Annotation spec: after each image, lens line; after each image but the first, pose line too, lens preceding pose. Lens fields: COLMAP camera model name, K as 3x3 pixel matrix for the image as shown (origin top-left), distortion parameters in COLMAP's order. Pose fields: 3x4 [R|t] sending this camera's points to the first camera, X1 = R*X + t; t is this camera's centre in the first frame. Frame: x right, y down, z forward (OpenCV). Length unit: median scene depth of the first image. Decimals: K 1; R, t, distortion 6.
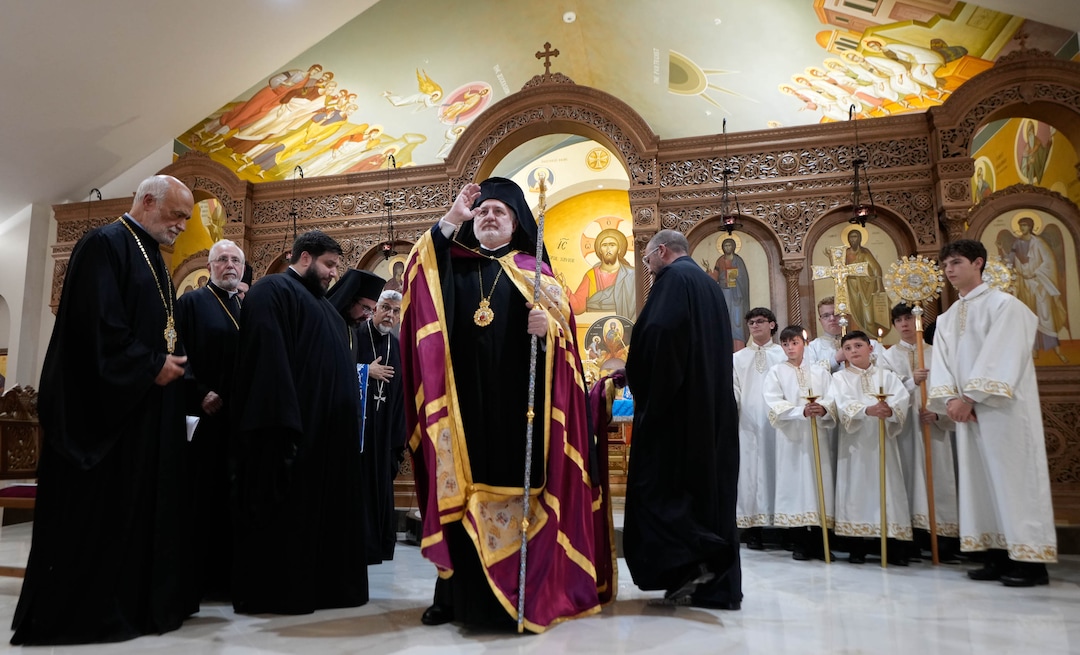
lens RADIAL K [[685.3, 0, 540.0], [0, 685.3, 327.5], [0, 0, 1]] dist [-0.004615, -0.001924]
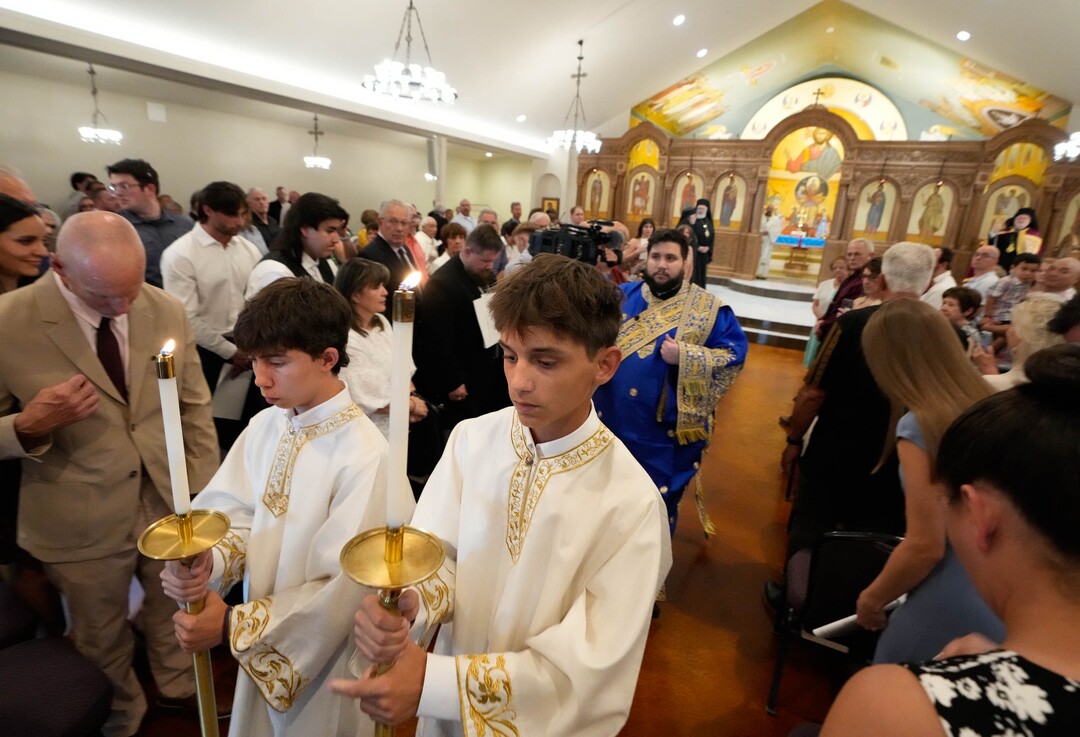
lens RADIAL K [[607.1, 0, 540.0], [0, 607.1, 368.5], [0, 0, 1]] dist [0.001354, 0.000113]
pose [[0.968111, 0.128575, -0.215012, -0.327258], [-0.025895, 0.905013, 0.424594, -0.393215], [0.249181, -0.405486, 0.879483, -1.368107]]
